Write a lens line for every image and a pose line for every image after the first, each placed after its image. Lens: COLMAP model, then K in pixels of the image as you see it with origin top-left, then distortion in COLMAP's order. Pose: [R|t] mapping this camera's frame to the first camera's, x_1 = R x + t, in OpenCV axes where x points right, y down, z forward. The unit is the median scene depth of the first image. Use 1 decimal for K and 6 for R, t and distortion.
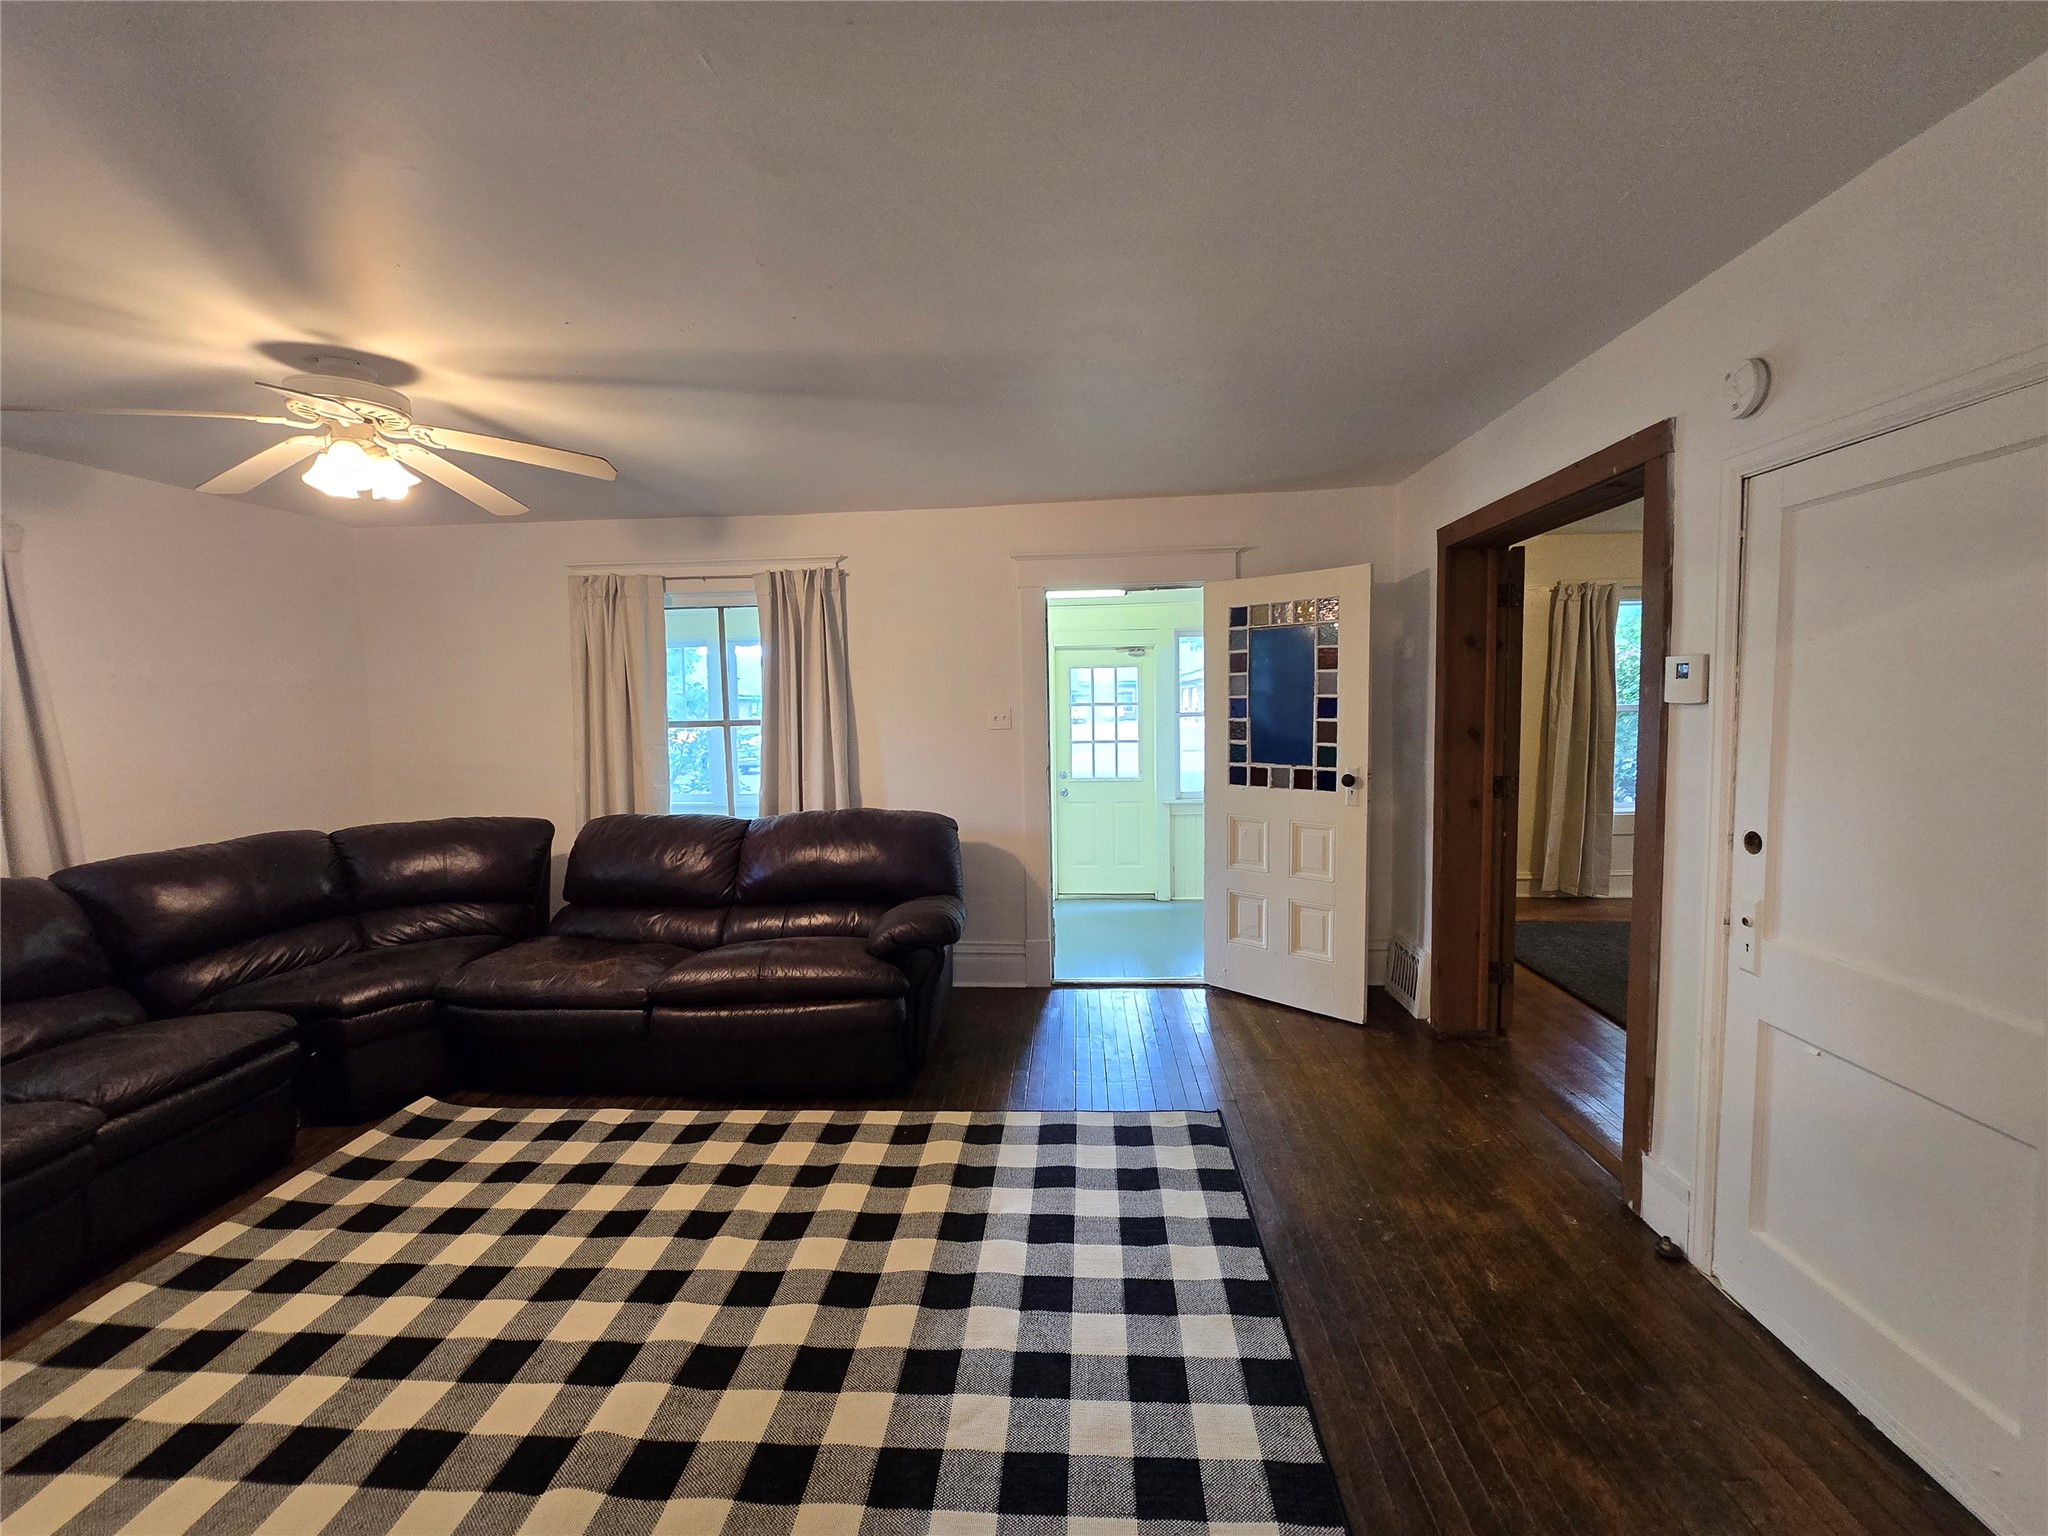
lens RADIAL K [[822.5, 0, 1026.5], [0, 822.5, 776.4], [0, 0, 1]] dist [-0.002085, -0.000129]
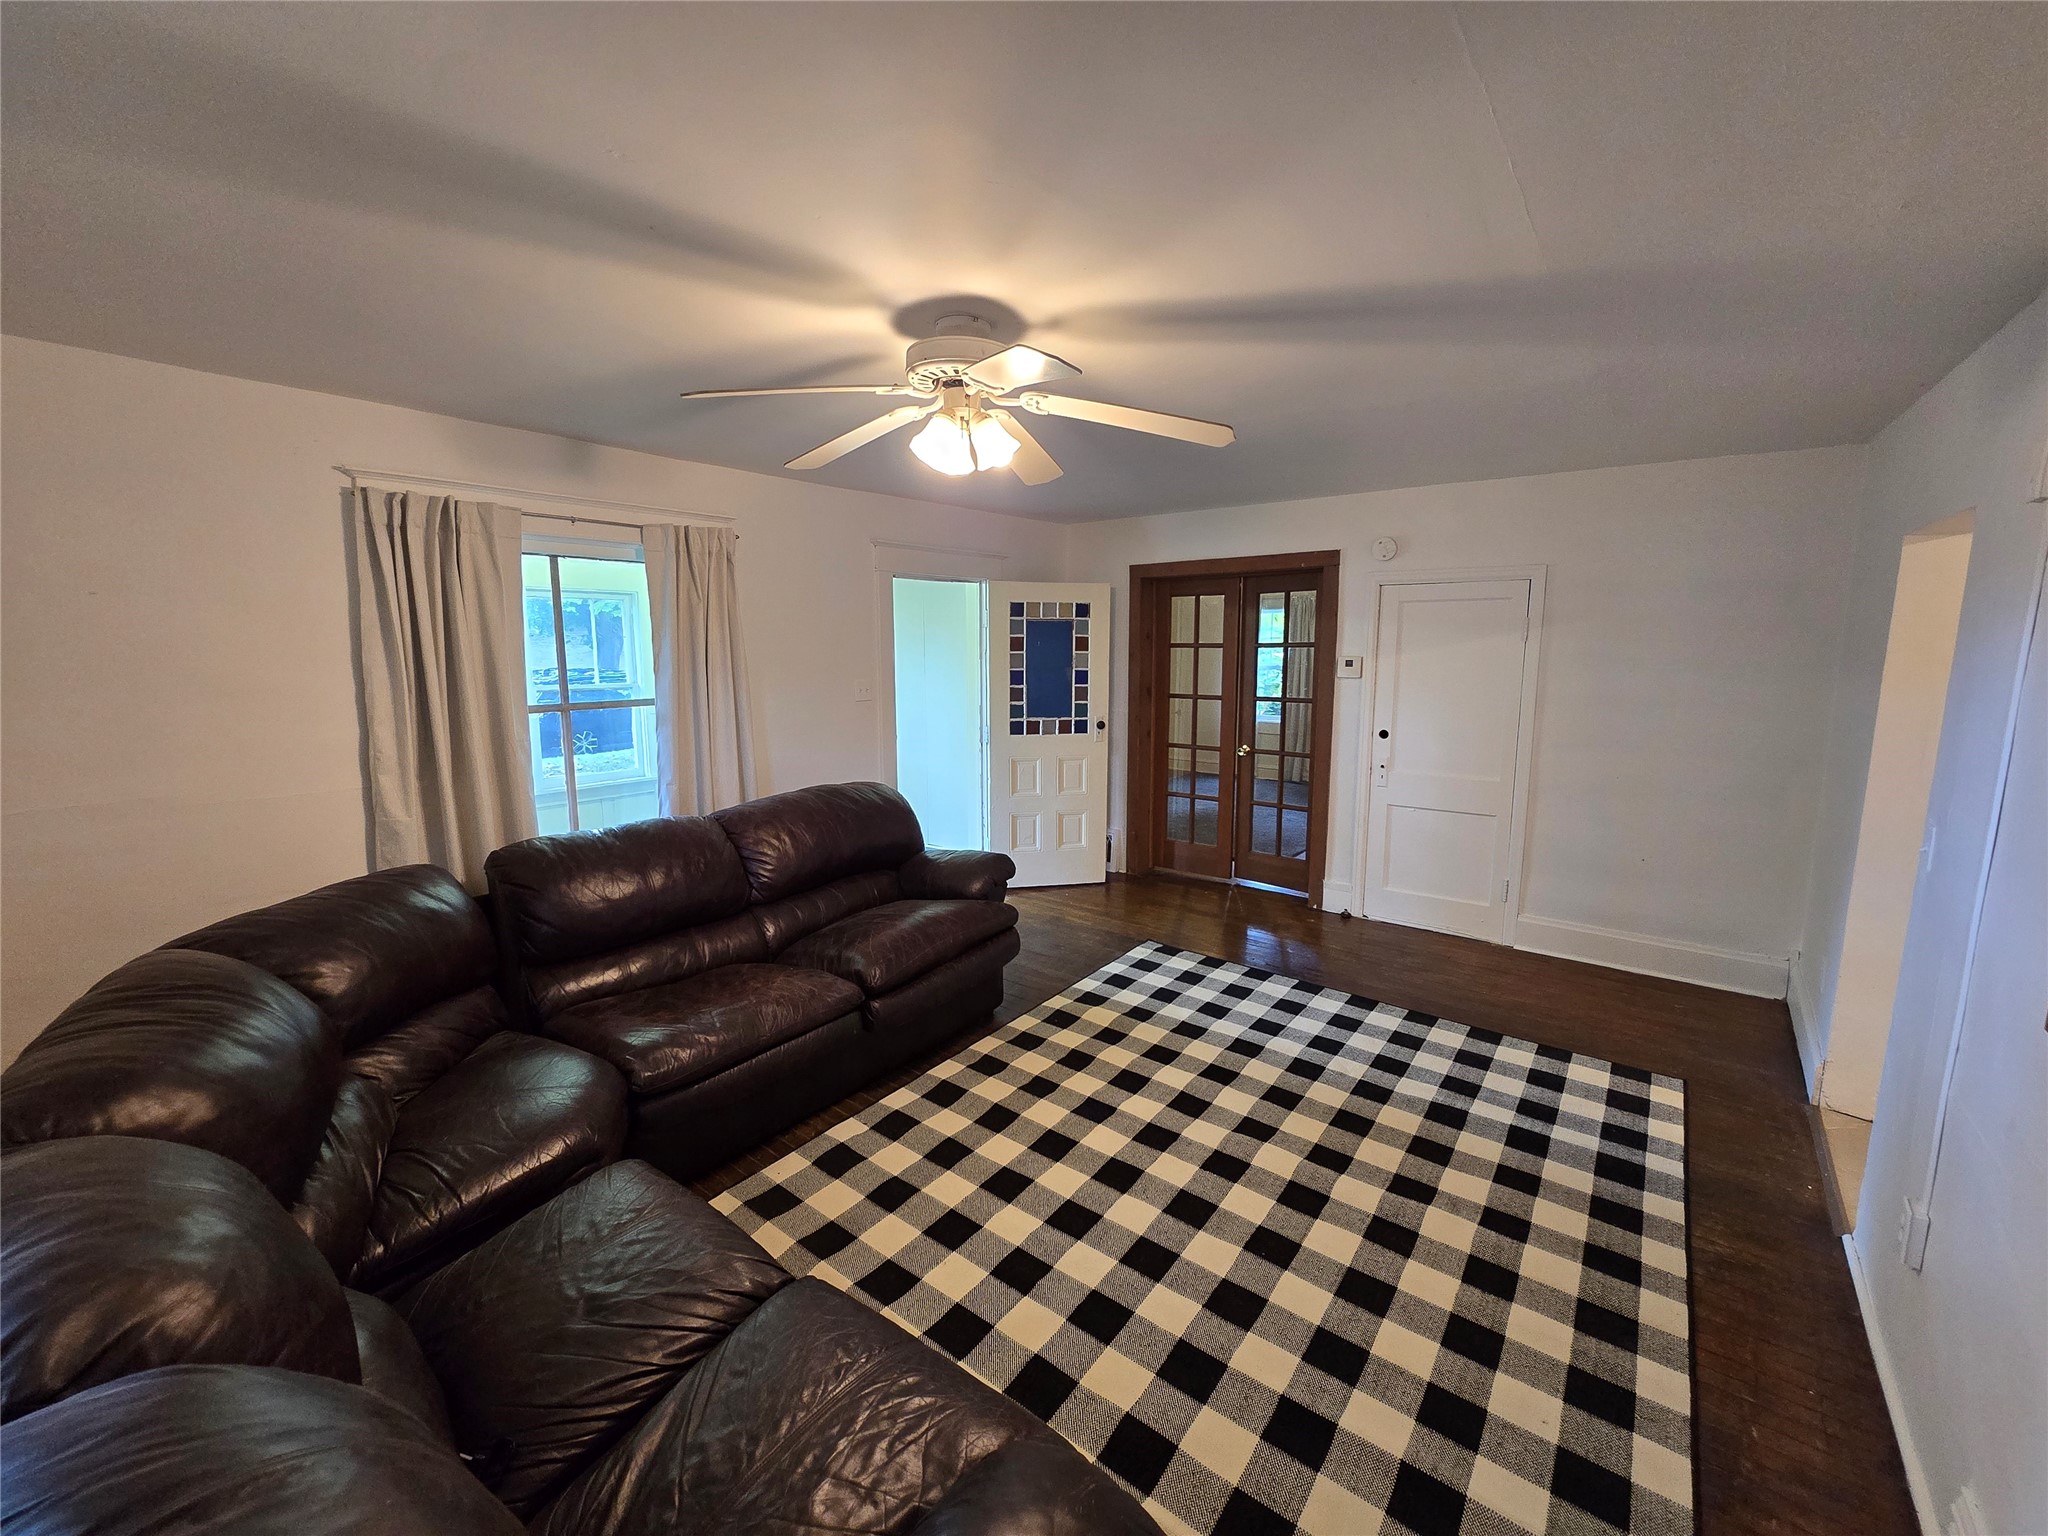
lens RADIAL K [[820.9, 0, 1019.5], [0, 820.9, 775.0], [0, 0, 1]] dist [0.018967, 0.000011]
pose [[0.568774, -0.115891, 0.814288, -0.884760], [0.068094, 0.993260, 0.093800, -0.052603], [-0.819670, 0.002097, 0.572832, 0.234763]]
